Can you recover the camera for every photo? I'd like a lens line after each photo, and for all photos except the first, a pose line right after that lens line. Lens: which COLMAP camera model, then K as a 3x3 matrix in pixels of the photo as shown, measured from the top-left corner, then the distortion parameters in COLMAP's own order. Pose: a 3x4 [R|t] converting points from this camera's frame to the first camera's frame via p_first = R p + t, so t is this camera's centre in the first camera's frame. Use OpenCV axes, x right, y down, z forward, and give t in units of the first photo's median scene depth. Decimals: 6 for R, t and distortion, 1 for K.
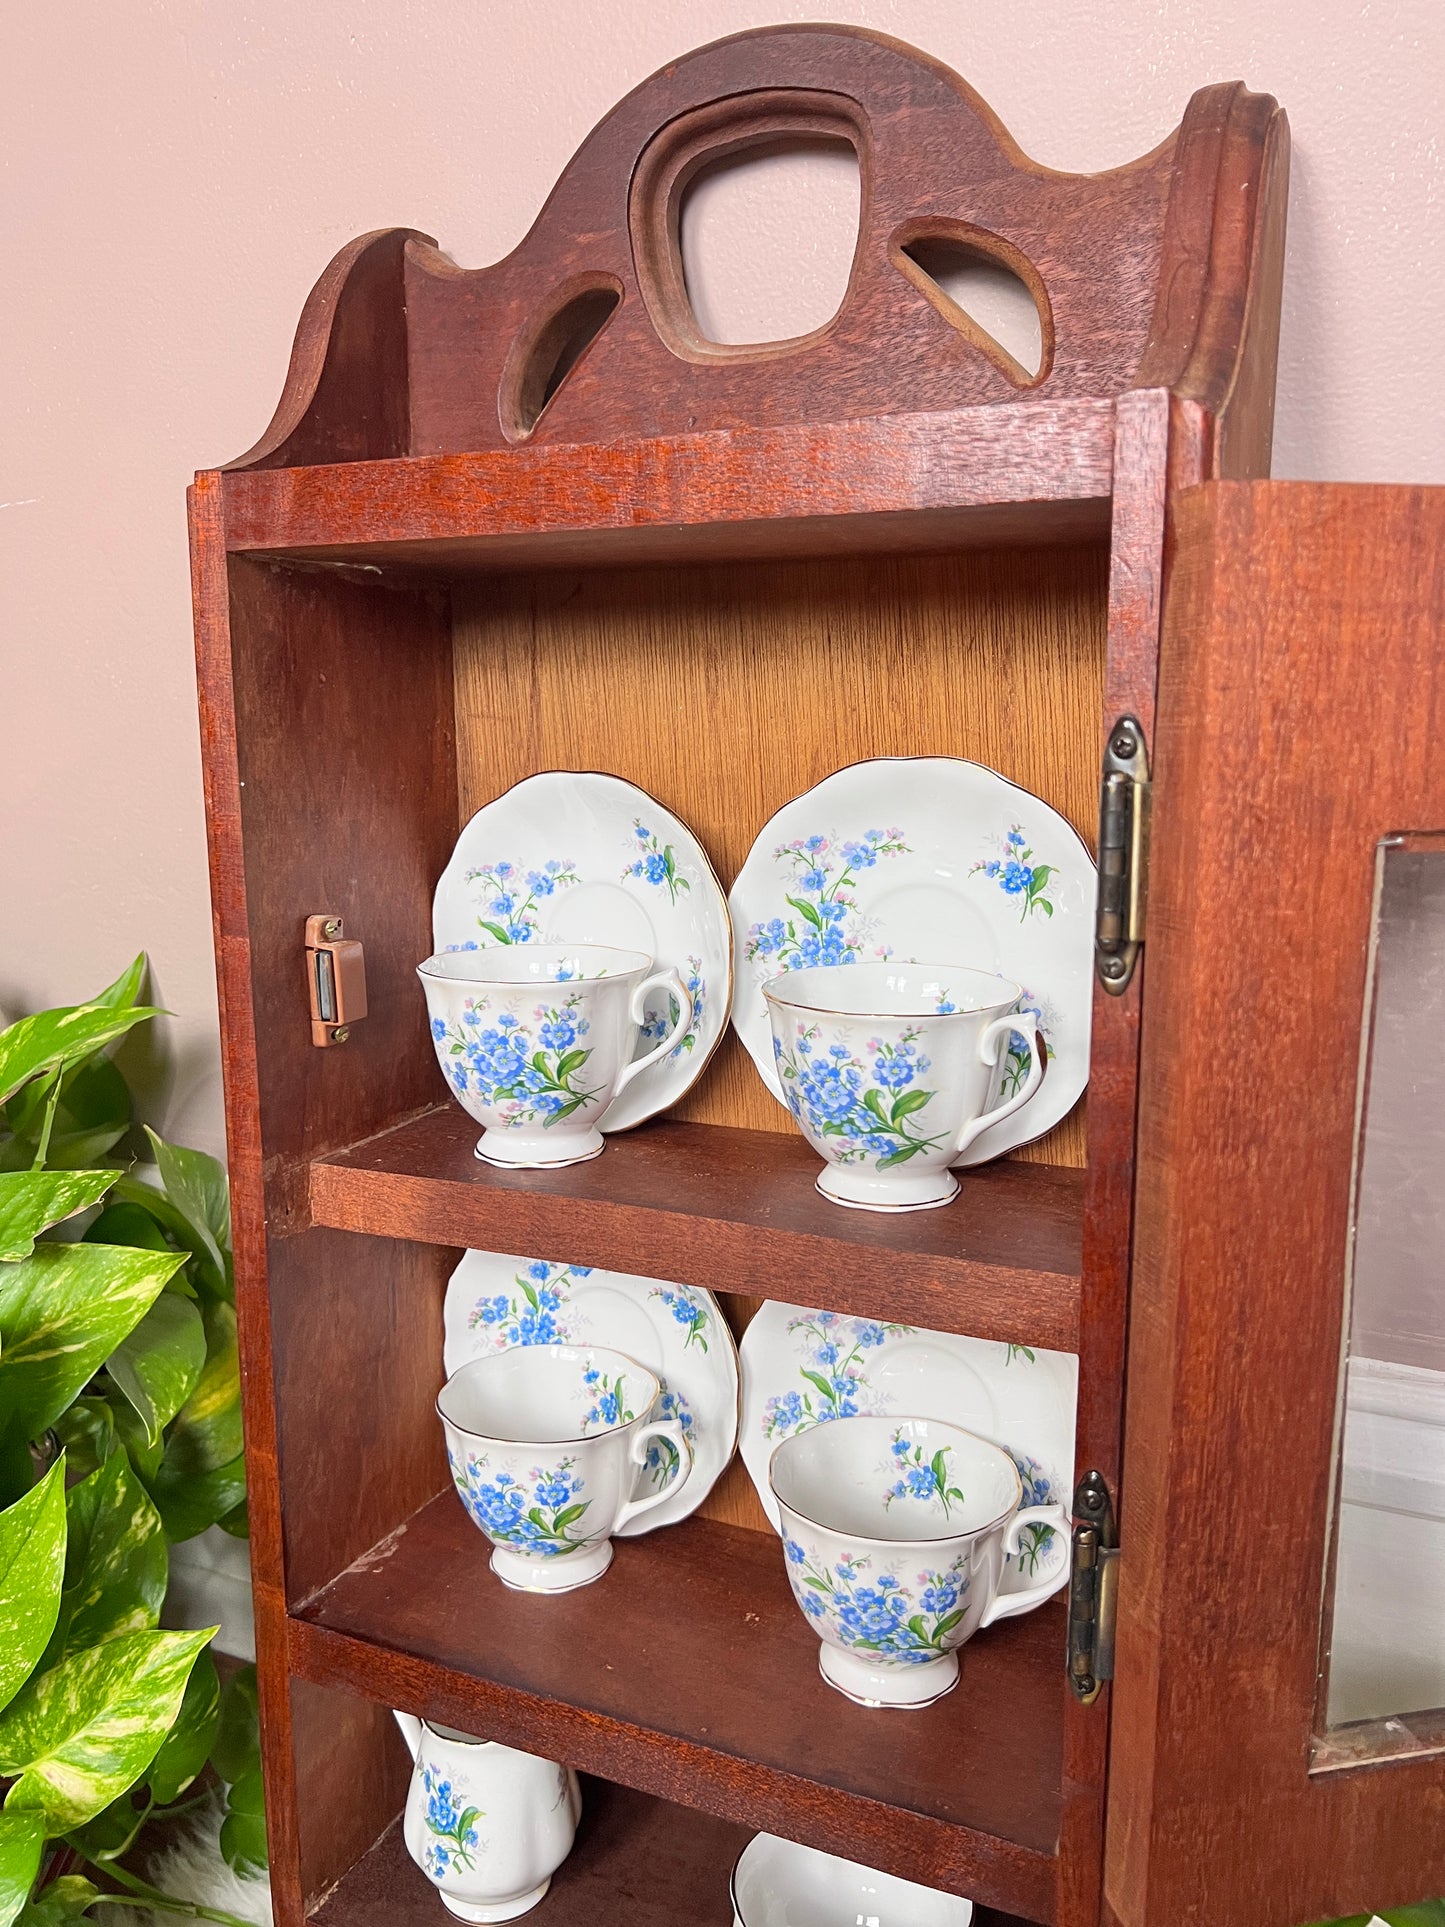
lens RADIAL K [[1464.7, 0, 712.8], [0, 1464.7, 964.9], [0, 0, 1]] dist [0.034990, -0.045589]
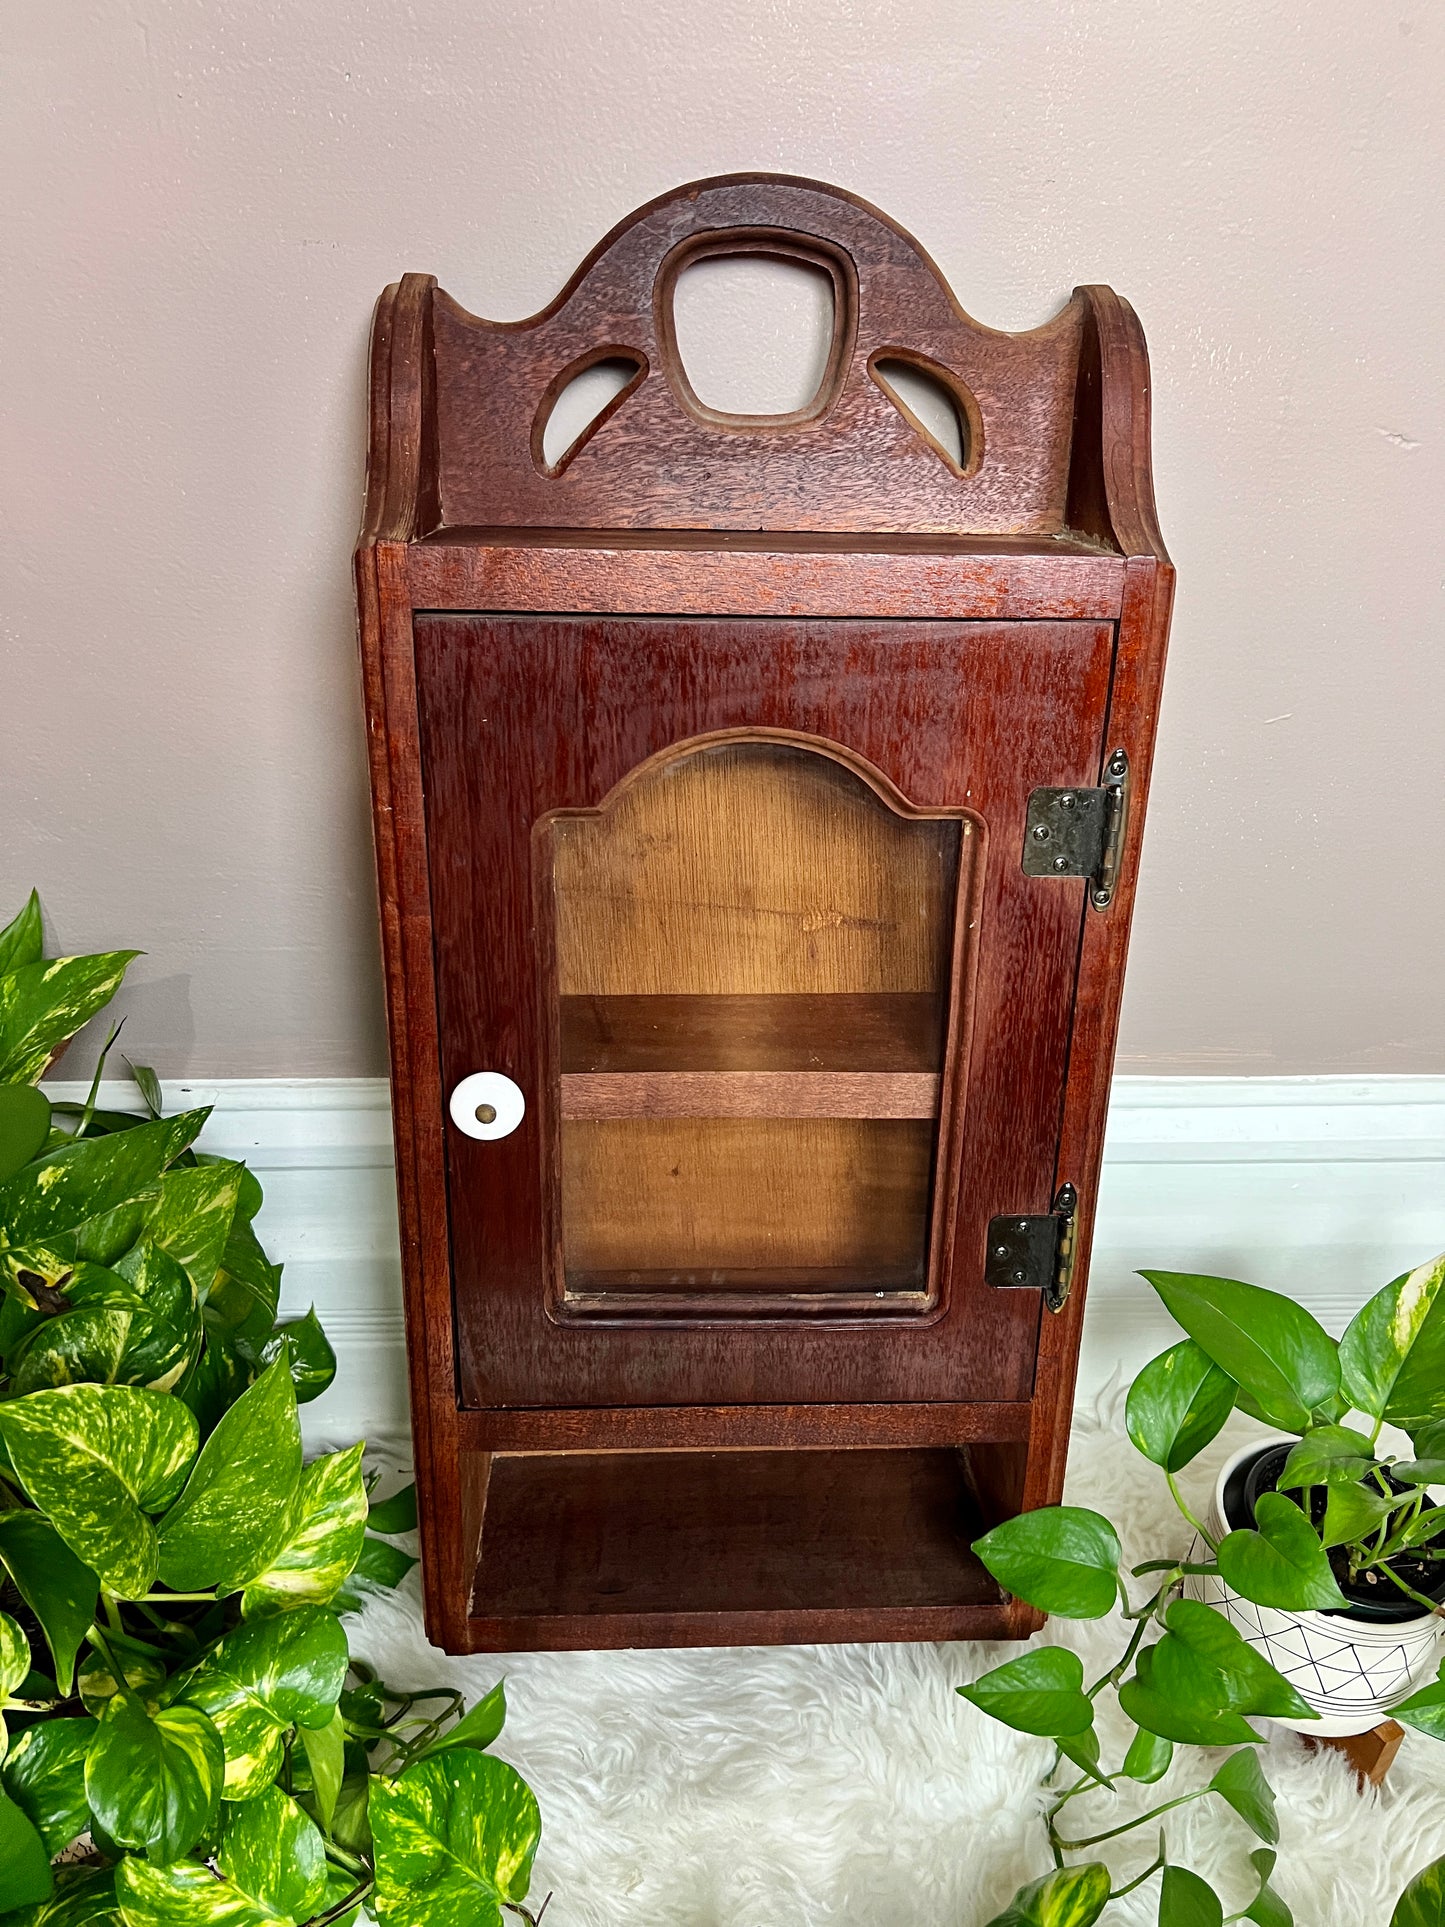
lens RADIAL K [[1464.7, 0, 720.7], [0, 1464.7, 960.6], [0, 0, 1]] dist [0.034990, -0.045589]
pose [[0.890776, -0.142569, 0.431501, -0.600843], [0.058802, 0.977692, 0.201643, -0.206249], [-0.450623, -0.154245, 0.879288, -0.201010]]
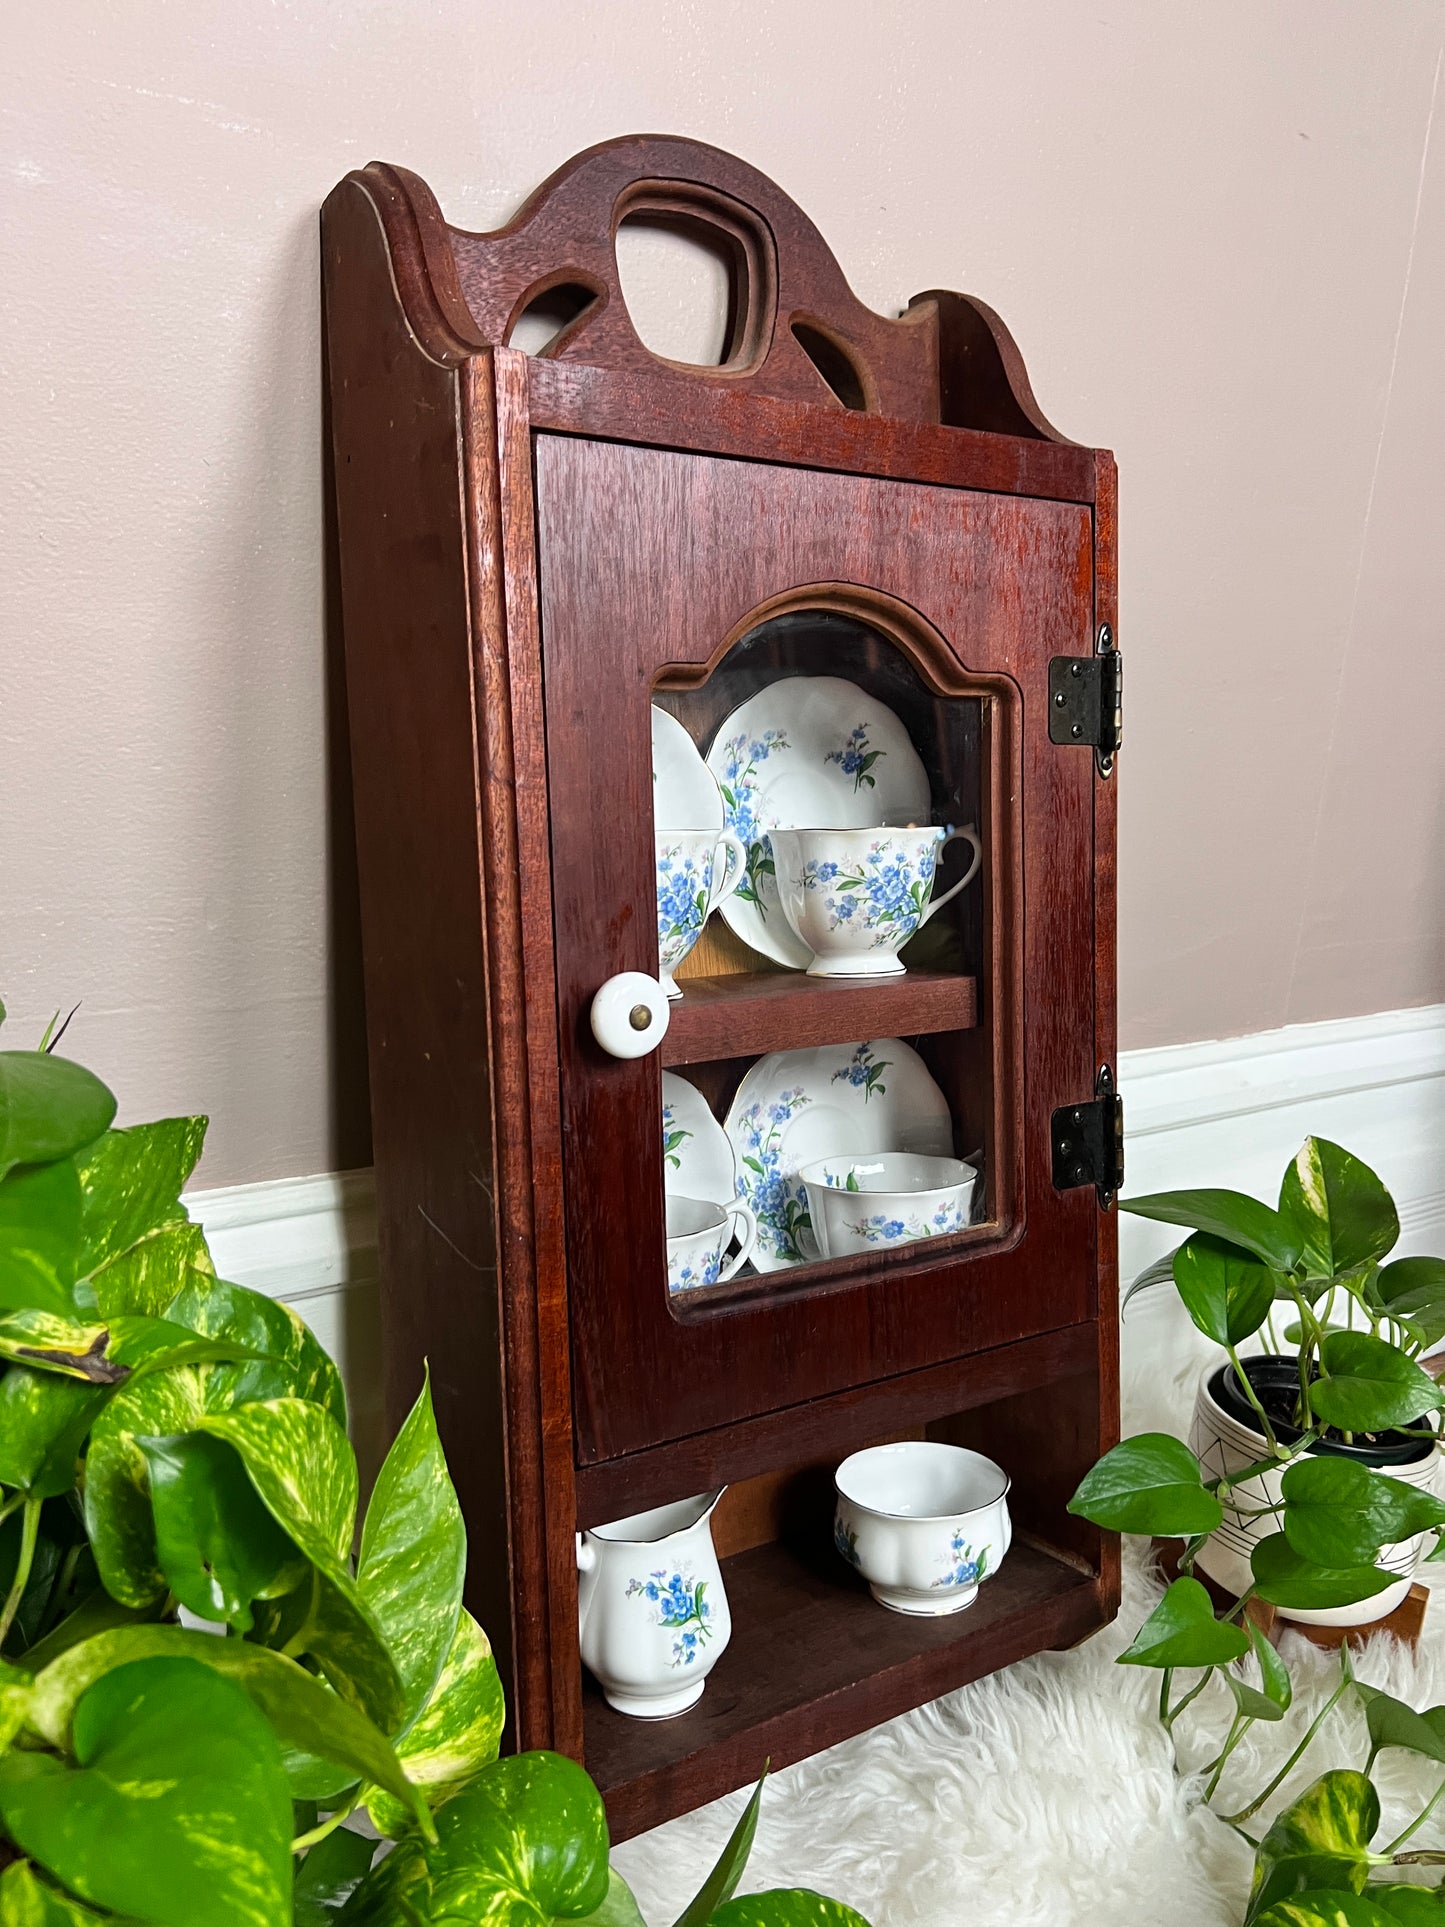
lens RADIAL K [[1464.7, 0, 707.3], [0, 1464.7, 964.1], [0, 0, 1]] dist [0.034990, -0.045589]
pose [[0.542066, -0.084429, 0.836084, -1.078310], [0.171937, 0.985035, -0.012003, 0.128398], [-0.822558, 0.150260, 0.548470, 0.323433]]
